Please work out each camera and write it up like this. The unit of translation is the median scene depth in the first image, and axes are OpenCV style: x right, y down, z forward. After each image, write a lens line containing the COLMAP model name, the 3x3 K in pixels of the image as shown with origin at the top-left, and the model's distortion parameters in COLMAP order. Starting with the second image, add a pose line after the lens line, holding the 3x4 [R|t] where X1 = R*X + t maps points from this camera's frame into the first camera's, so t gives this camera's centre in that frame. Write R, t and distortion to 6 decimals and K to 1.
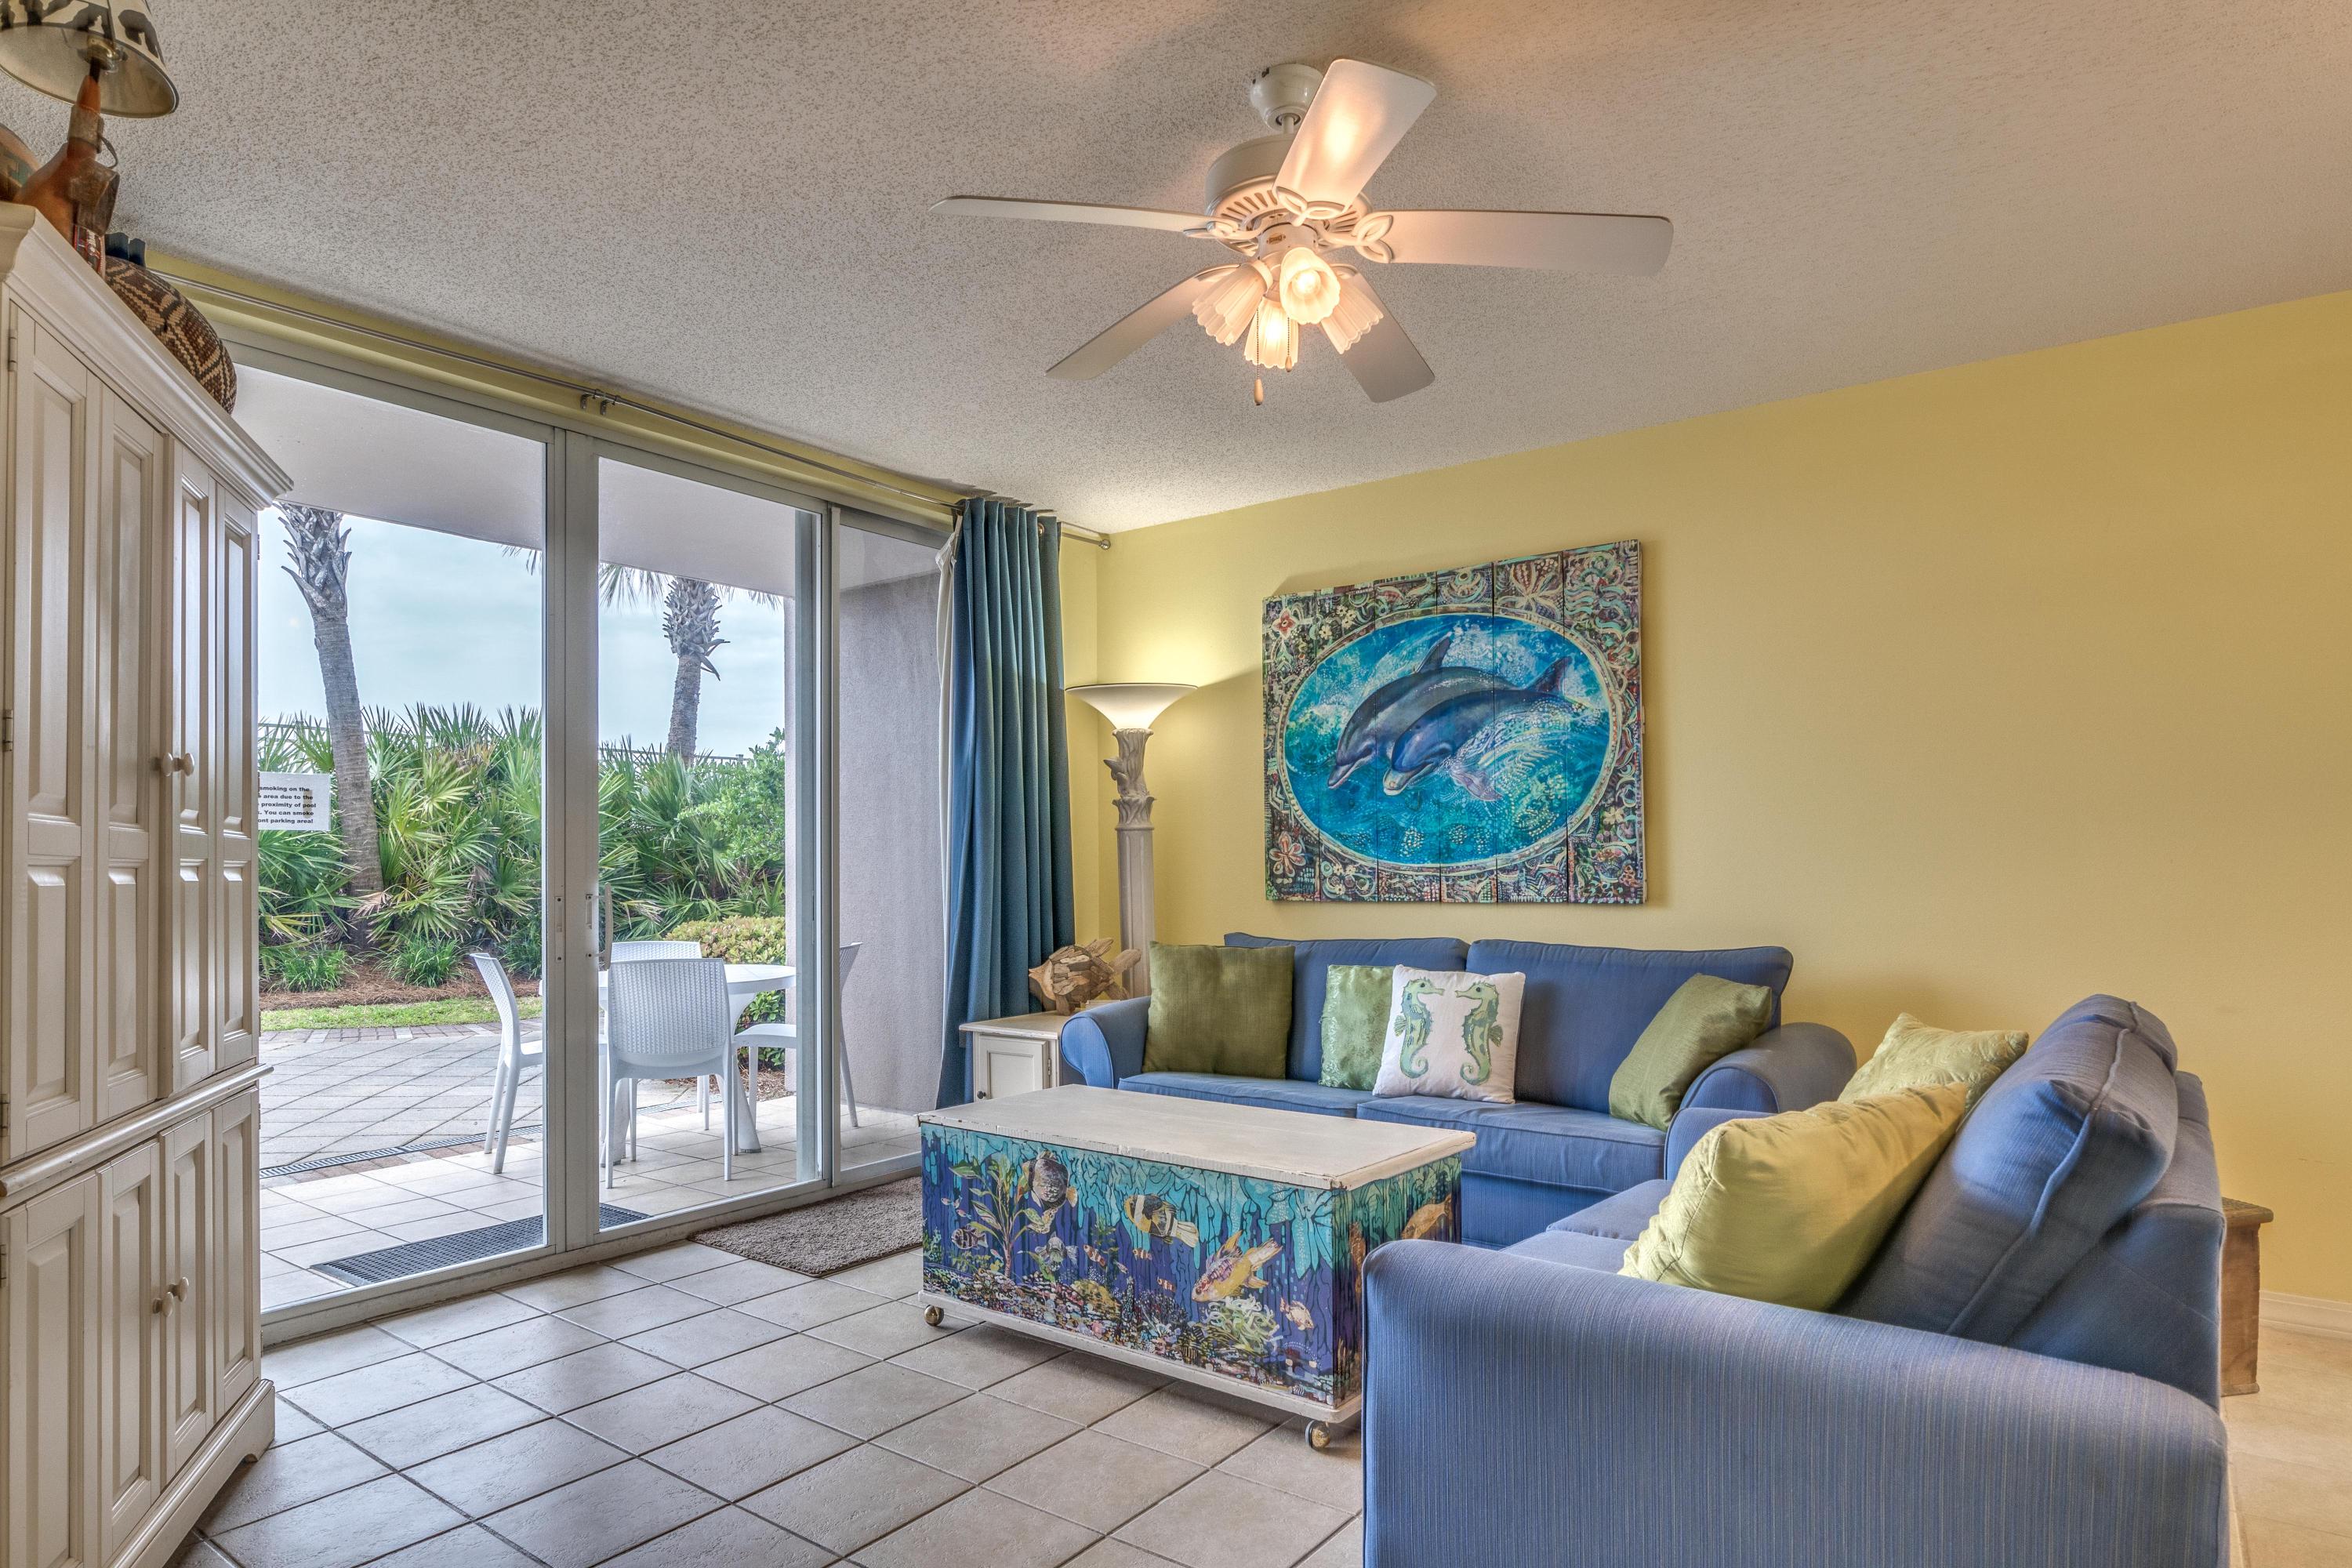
lens RADIAL K [[1311.2, 0, 1181.9], [0, 1311.2, 850.7], [0, 0, 1]] dist [-0.019791, 0.002045]
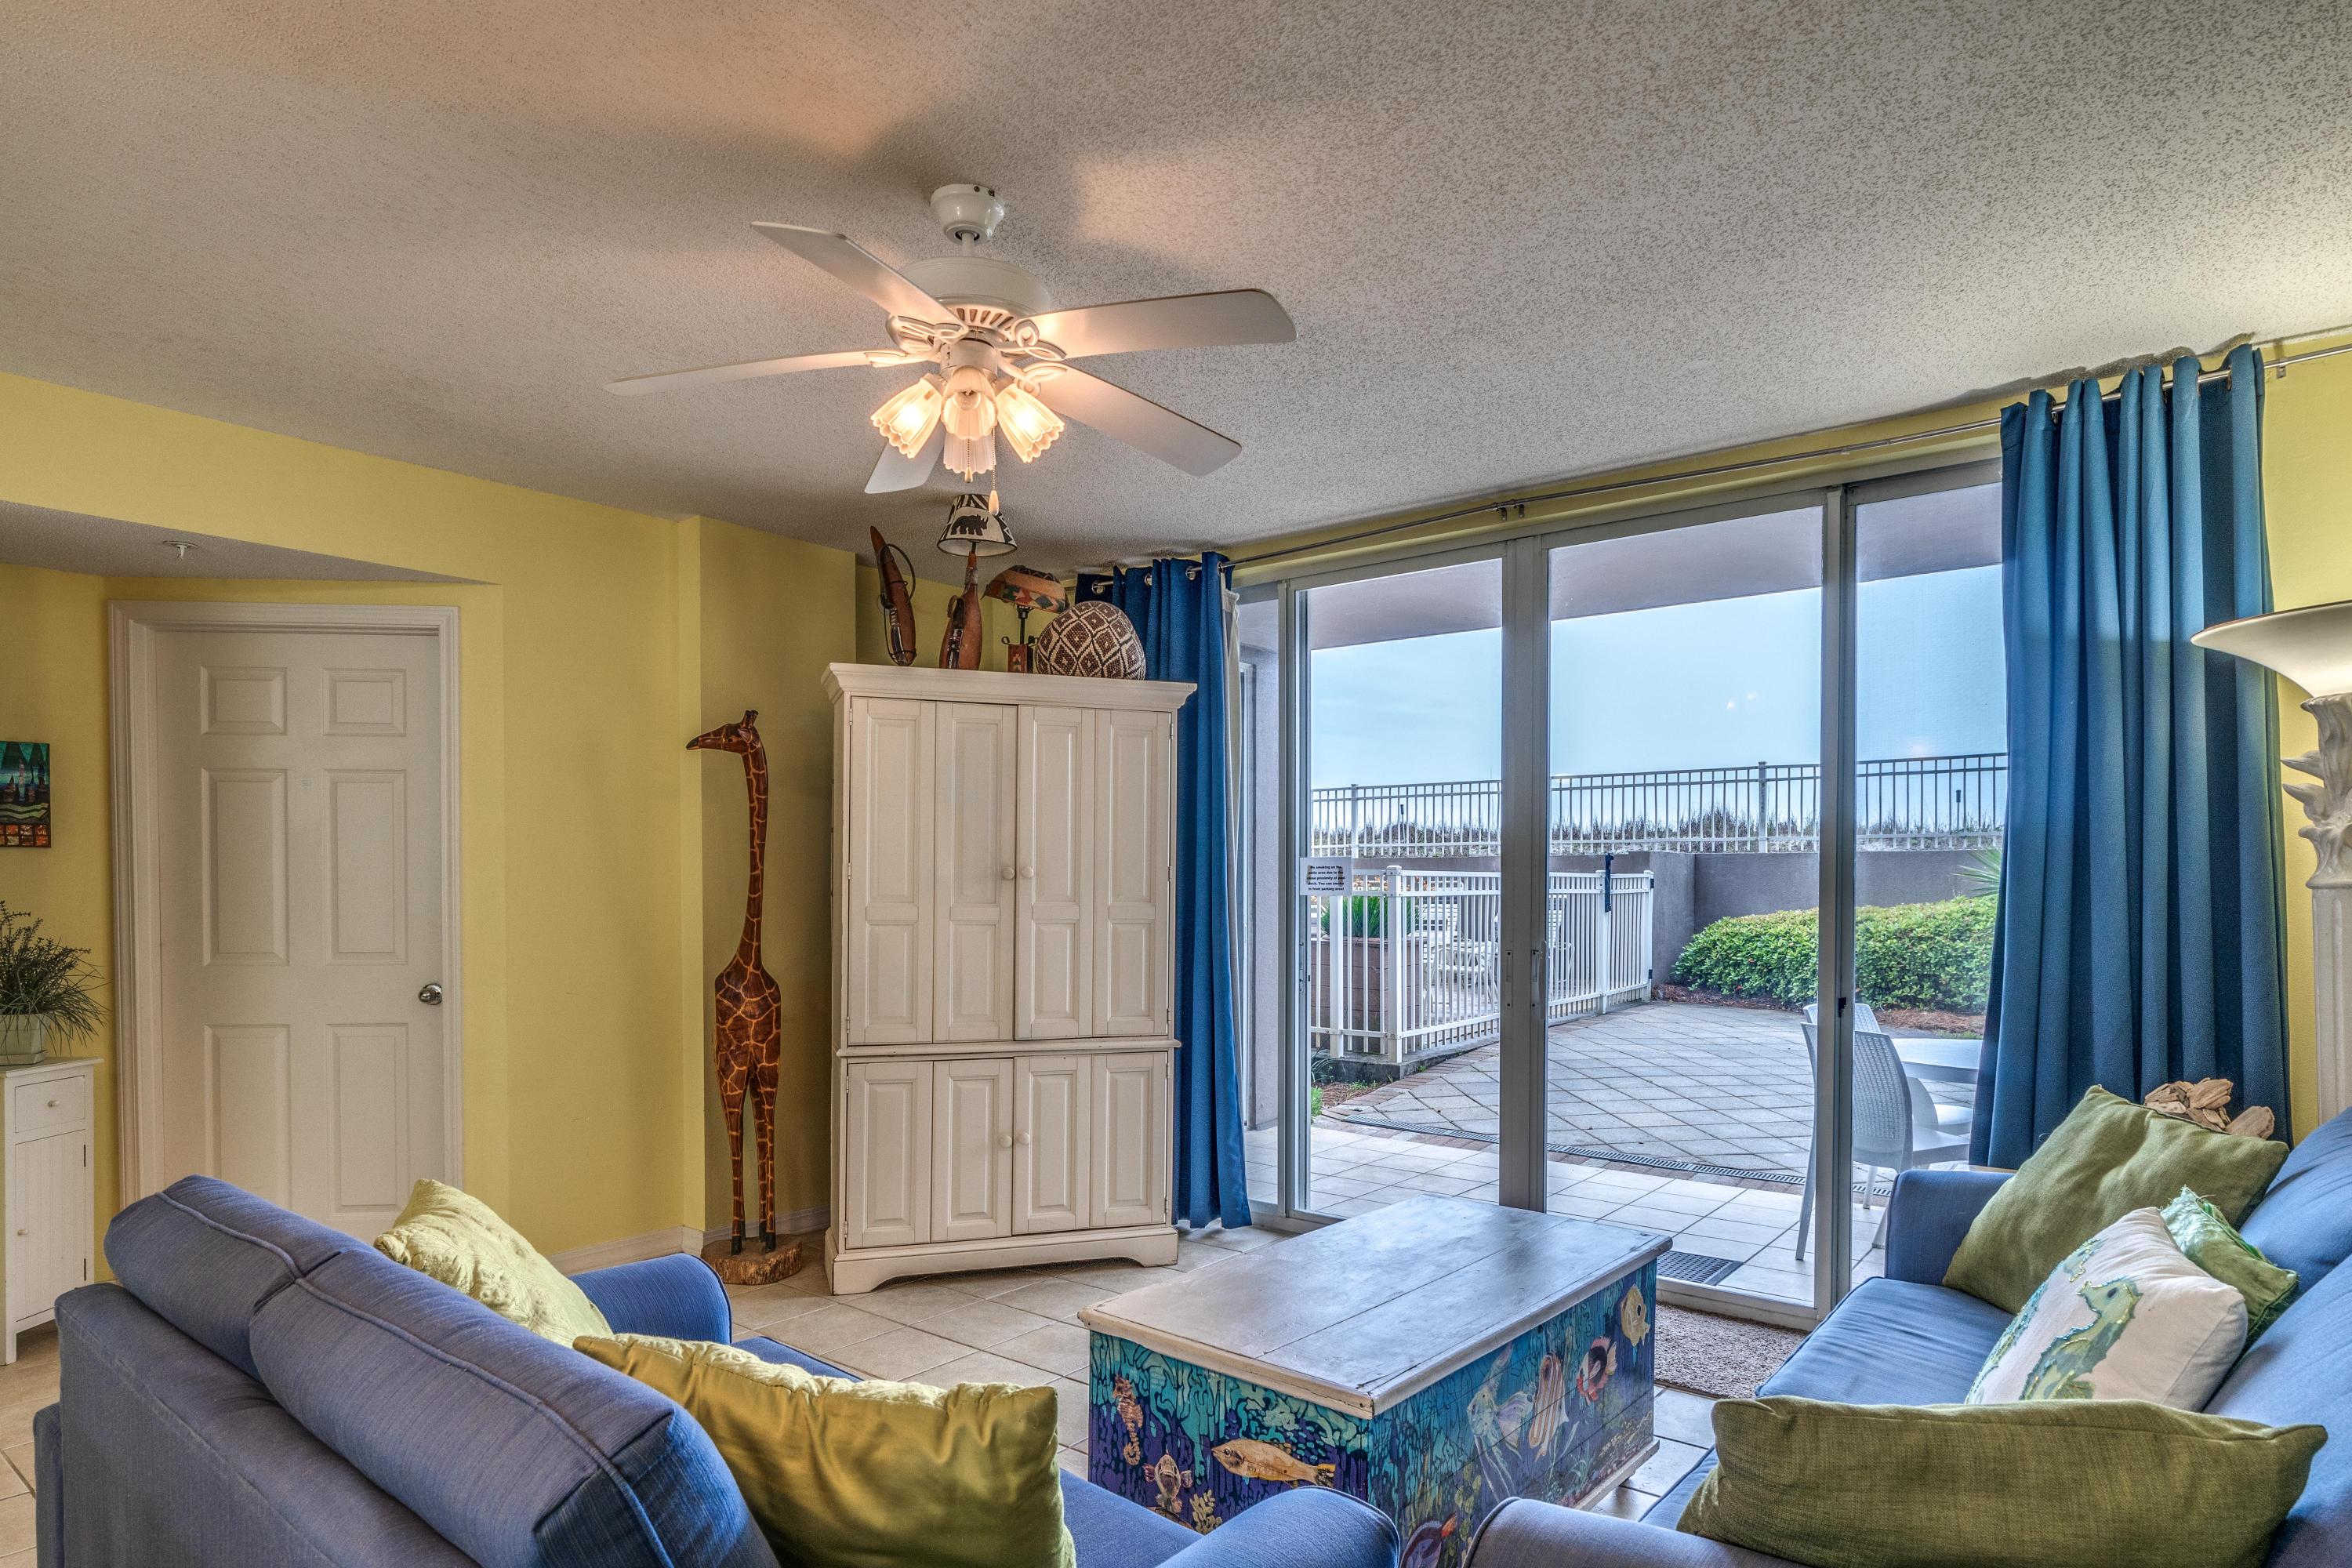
lens RADIAL K [[1311.2, 0, 1165.1], [0, 1311.2, 905.3], [0, 0, 1]] dist [-0.019791, 0.002045]
pose [[-0.037949, 0.022044, -0.999036, 0.550694], [0.010641, 0.999709, 0.021655, -0.026642], [0.999223, -0.009809, -0.038172, 0.597512]]
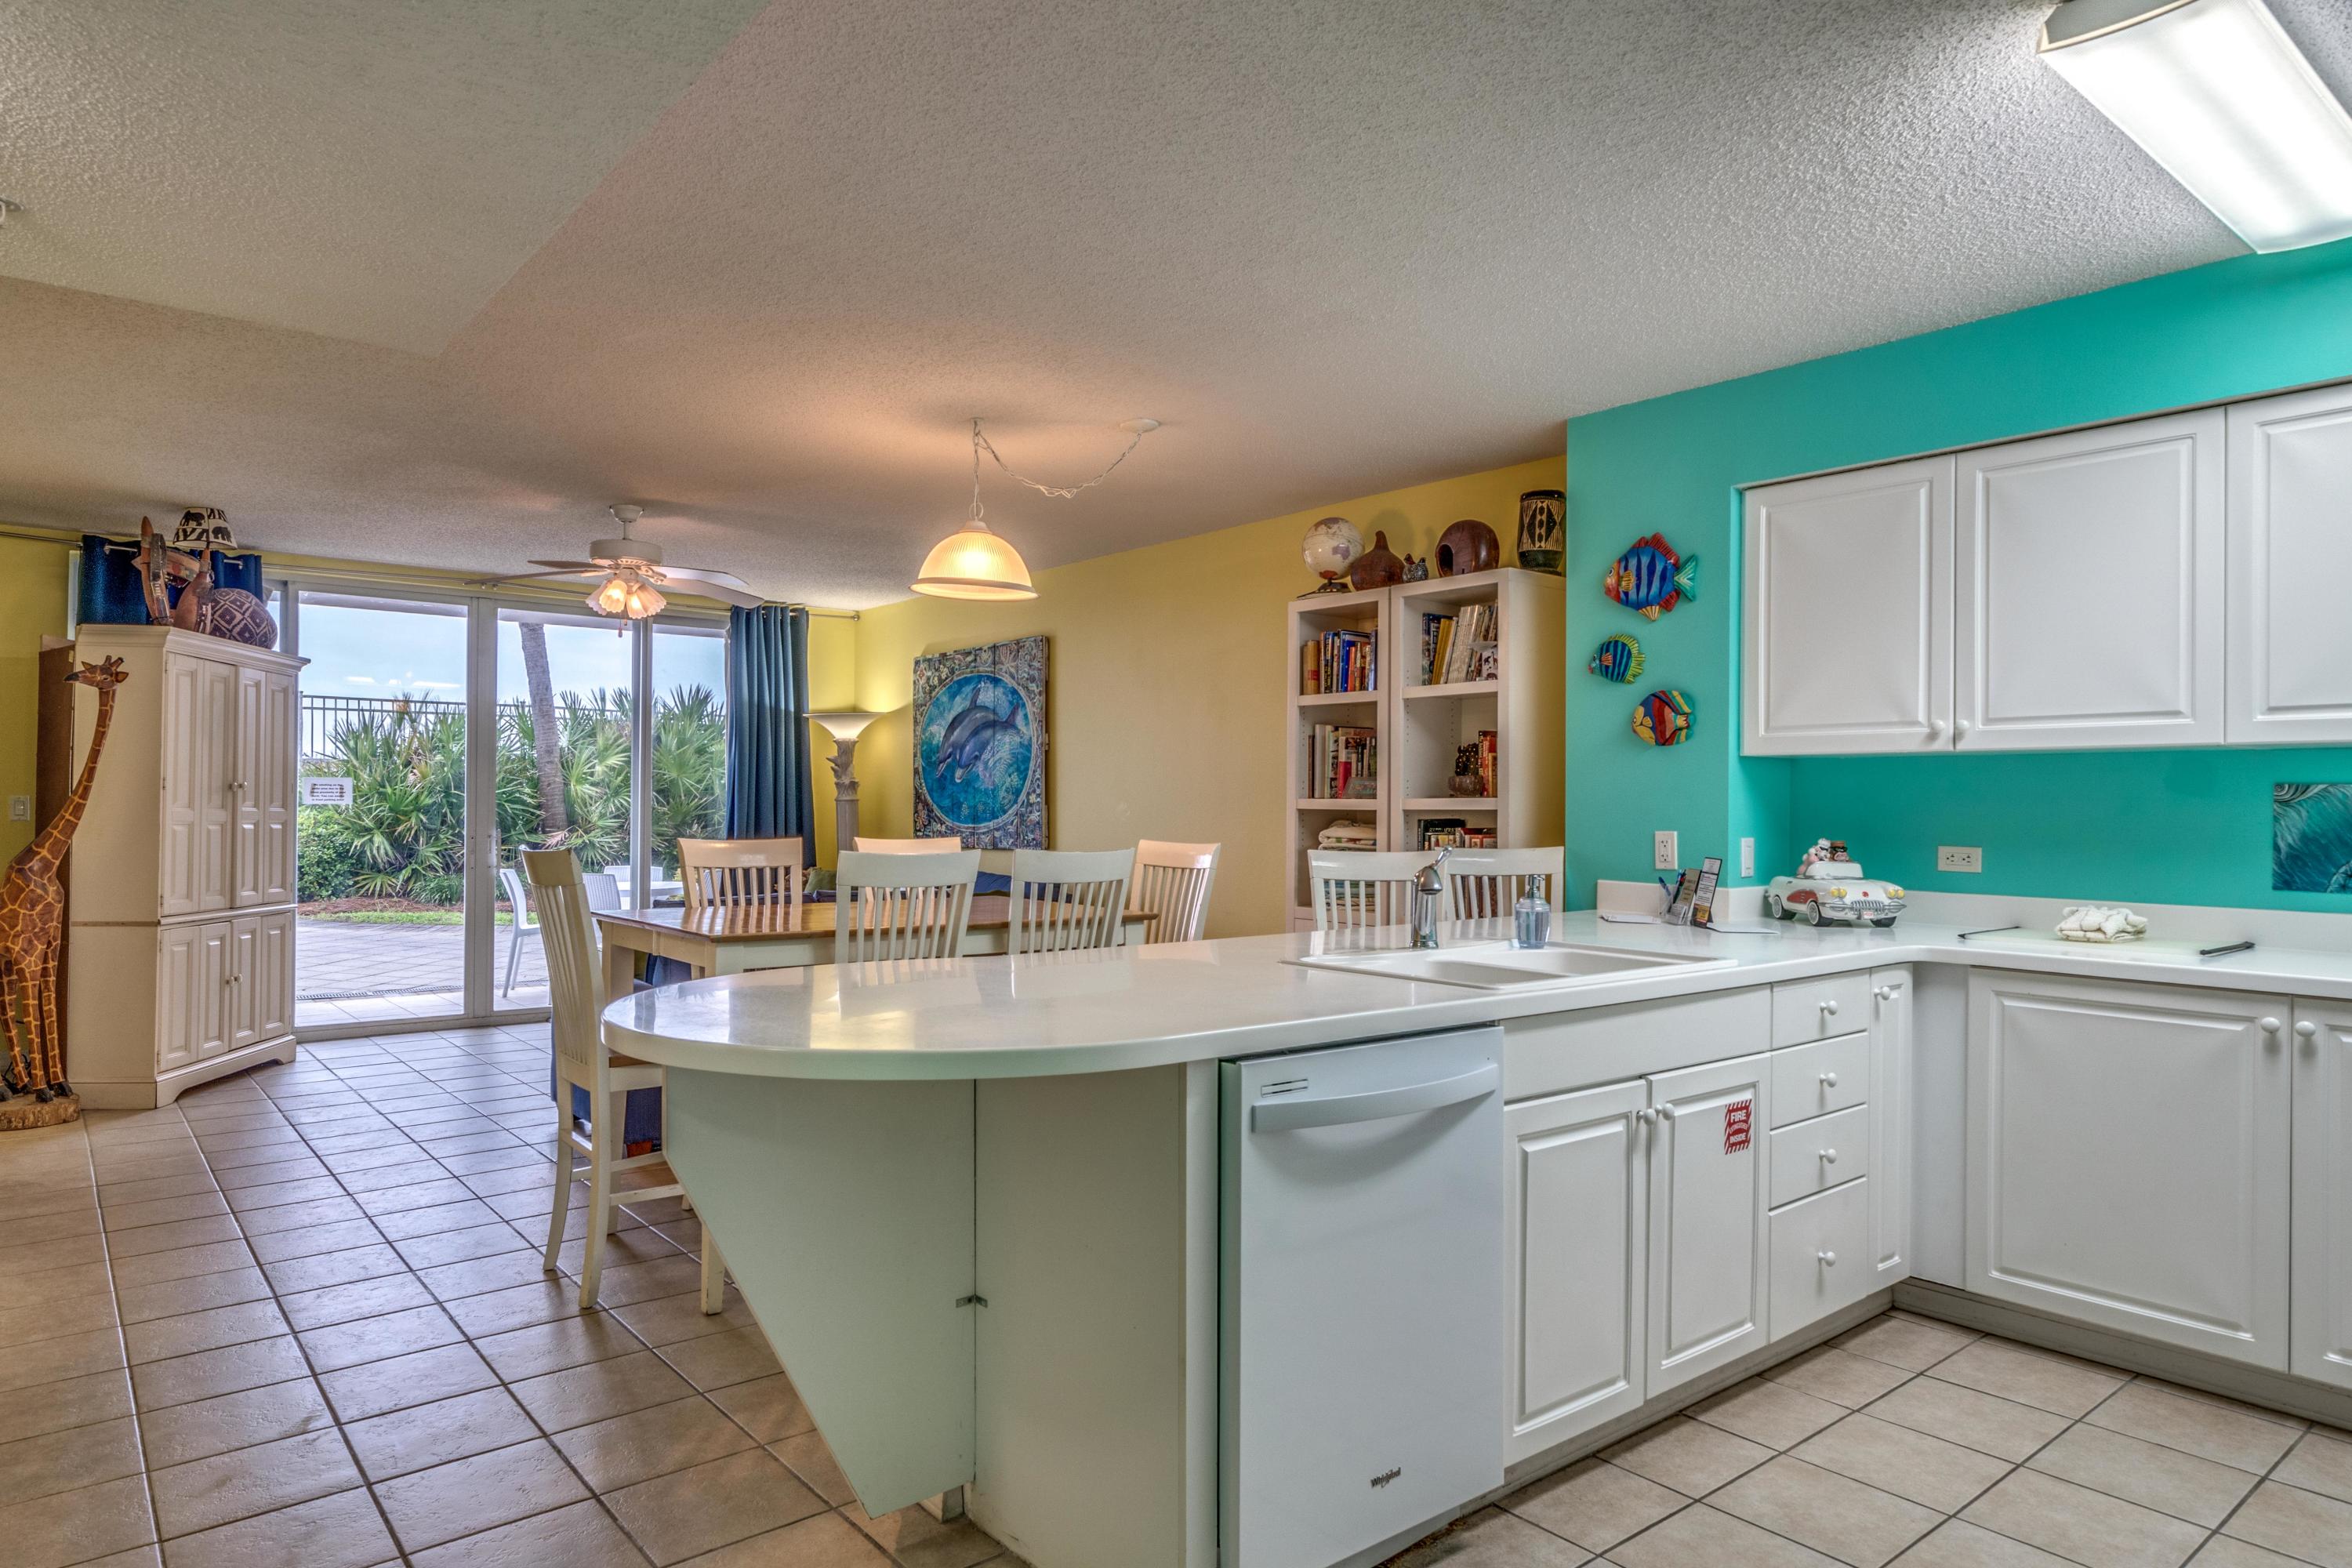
lens RADIAL K [[1390.1, 0, 1163.4], [0, 1390.1, 795.3], [0, 0, 1]] dist [0.007181, -0.000217]
pose [[0.970687, 0.007938, -0.240215, 0.832316], [-0.007716, 0.999968, 0.001865, -0.031453], [0.240222, 0.000043, 0.970718, -0.631723]]
